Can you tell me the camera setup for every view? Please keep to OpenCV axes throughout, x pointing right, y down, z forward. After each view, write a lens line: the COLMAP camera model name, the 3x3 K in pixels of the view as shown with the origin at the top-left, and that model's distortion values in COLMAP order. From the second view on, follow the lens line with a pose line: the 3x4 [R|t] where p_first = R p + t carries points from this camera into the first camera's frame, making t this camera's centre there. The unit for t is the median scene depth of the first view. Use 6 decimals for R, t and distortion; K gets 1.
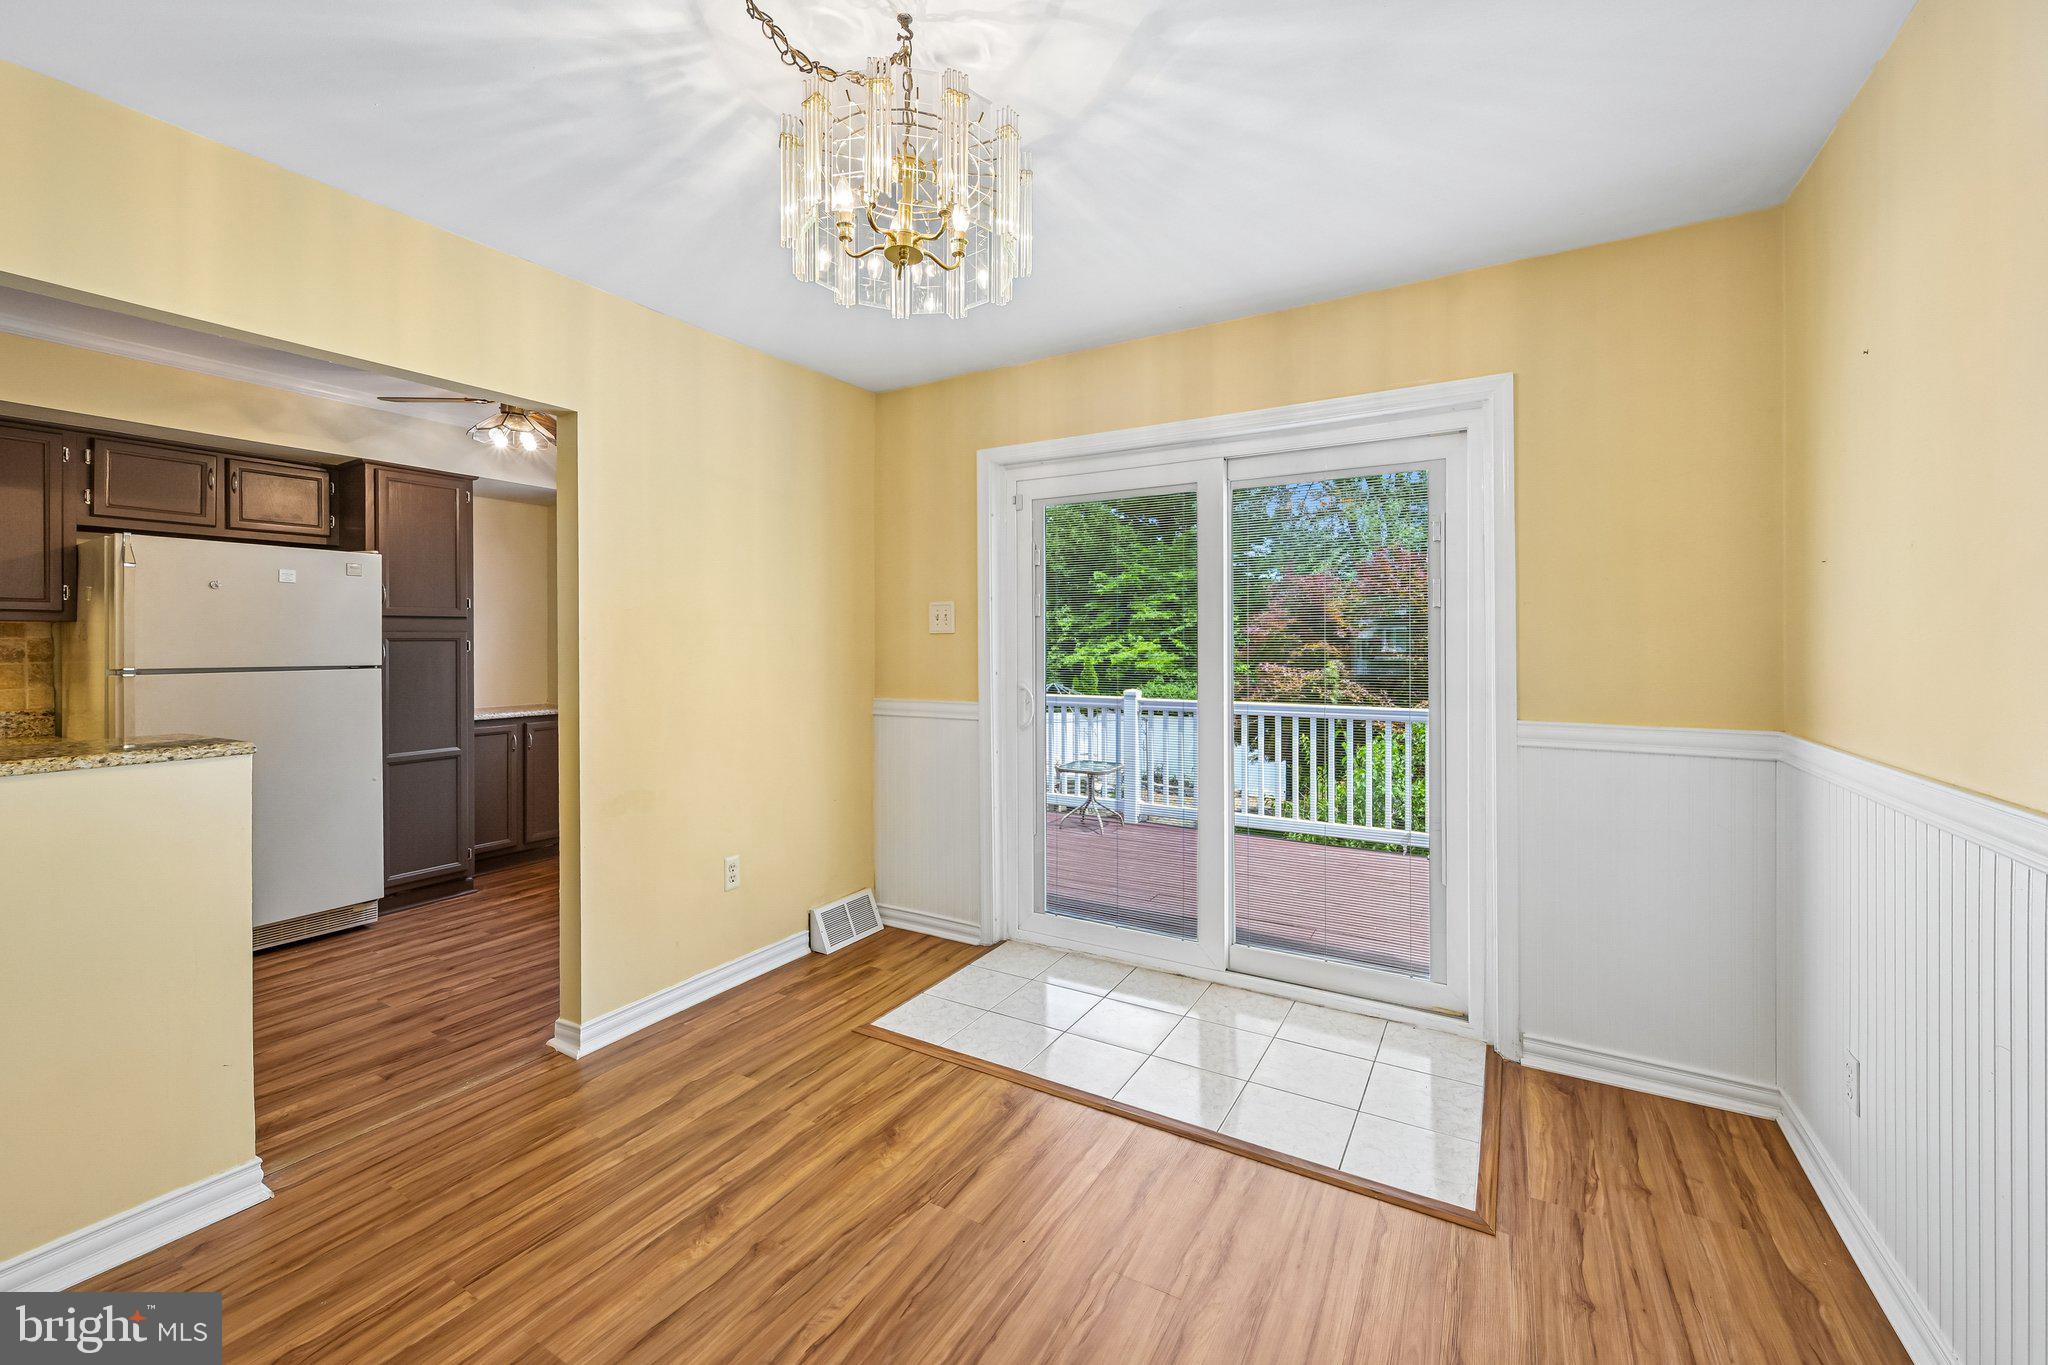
lens RADIAL K [[803.0, 0, 1046.4], [0, 803.0, 637.7], [0, 0, 1]] dist [0.001025, -0.000272]
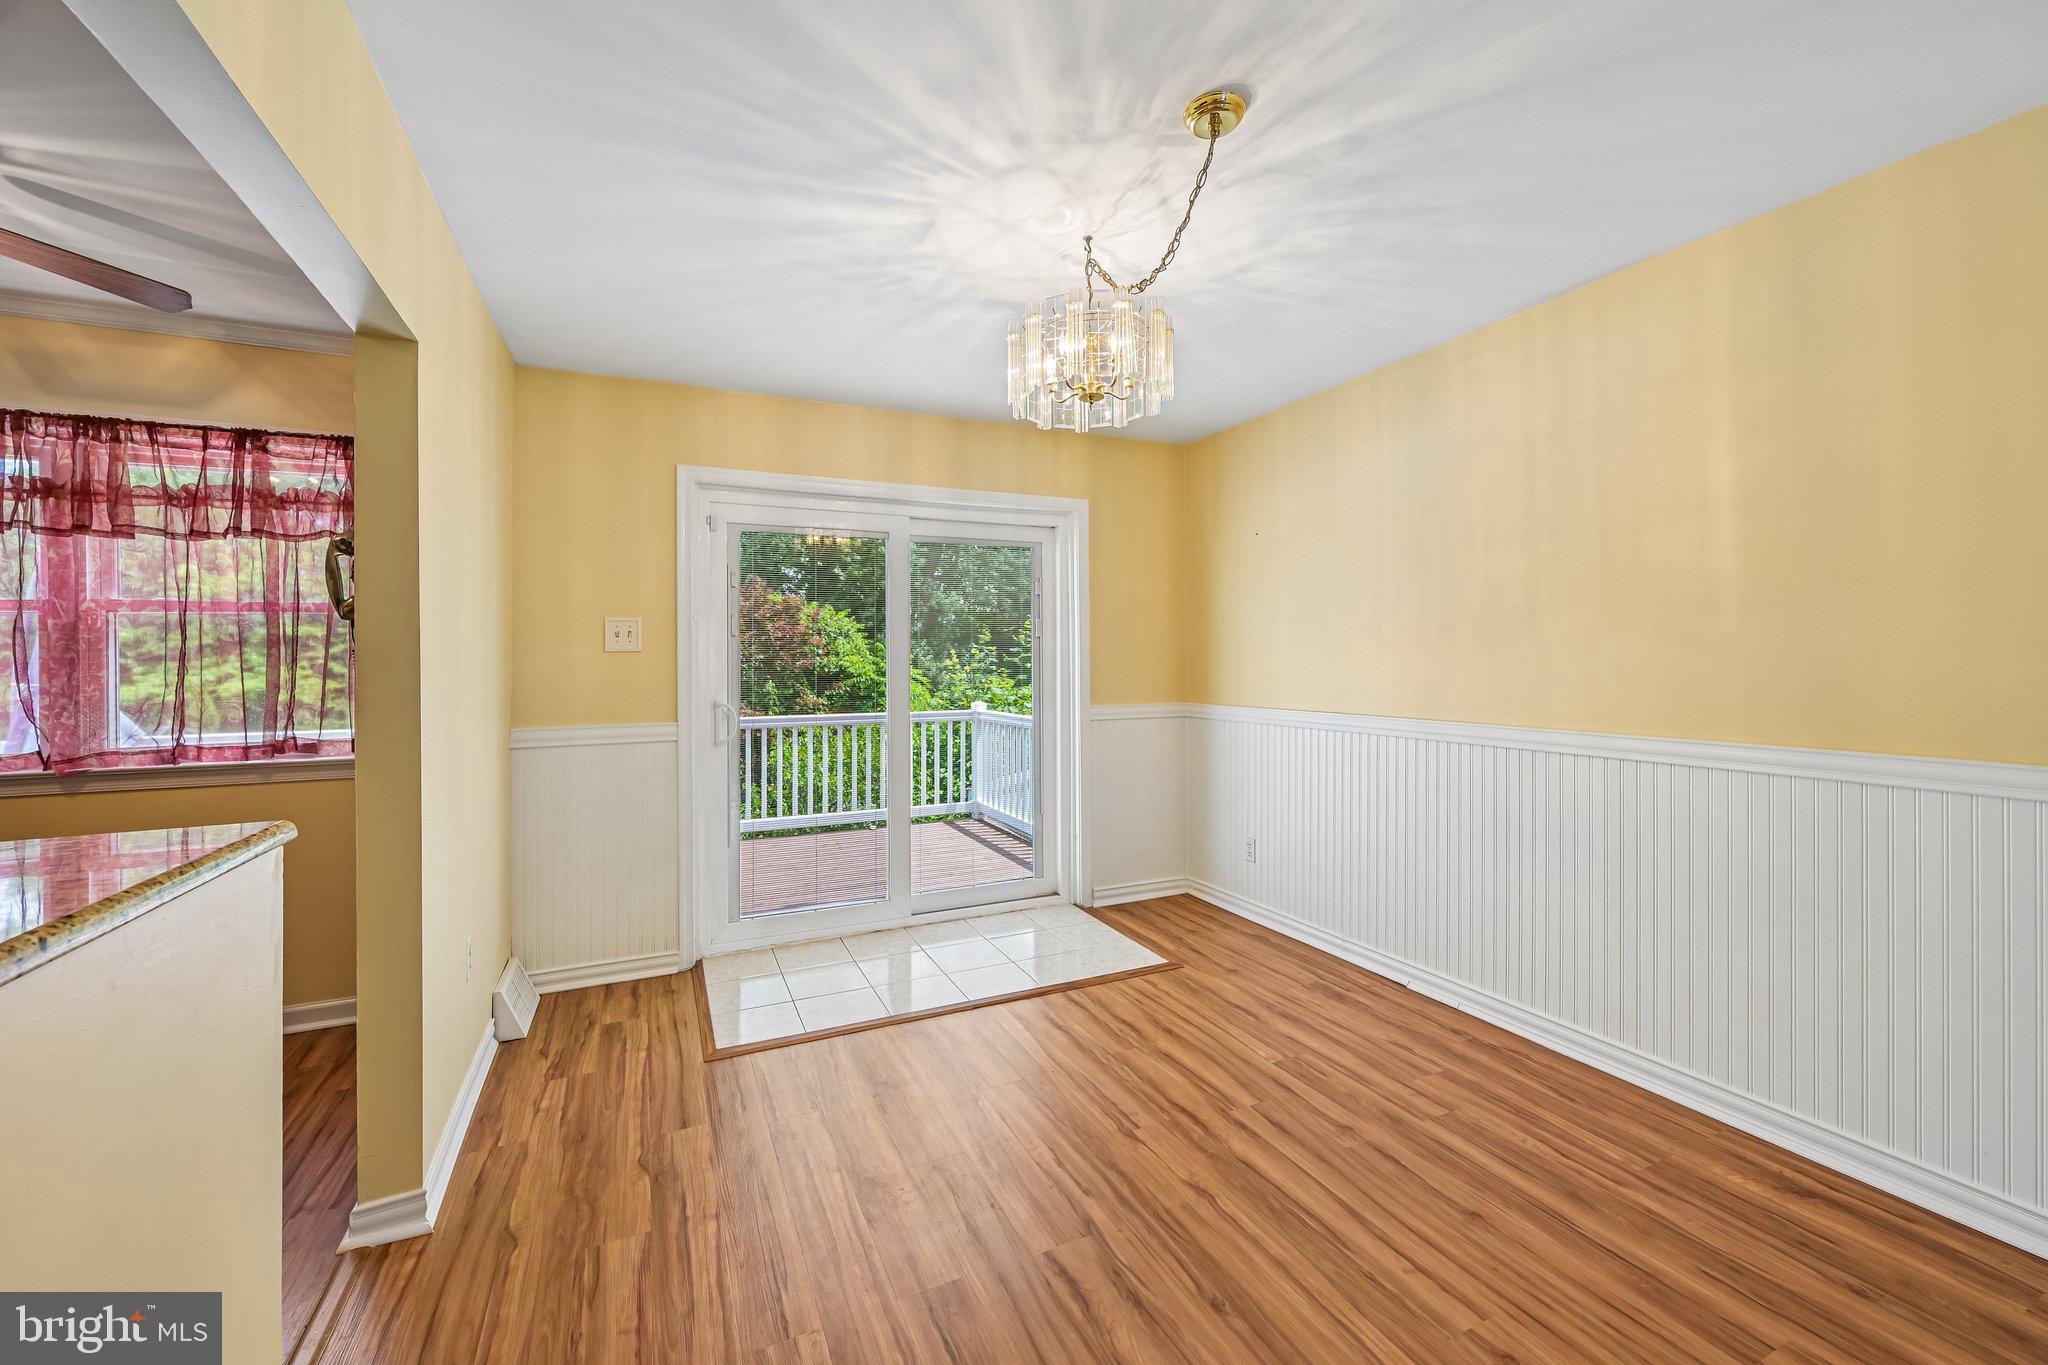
lens RADIAL K [[803.0, 0, 986.2], [0, 803.0, 654.8], [0, 0, 1]] dist [0.001025, -0.000272]
pose [[0.595659, 0.003742, 0.803229, -0.804147], [0.002343, 0.999977, -0.006397, 0.006314], [-0.803234, 0.005693, 0.595636, 0.146999]]
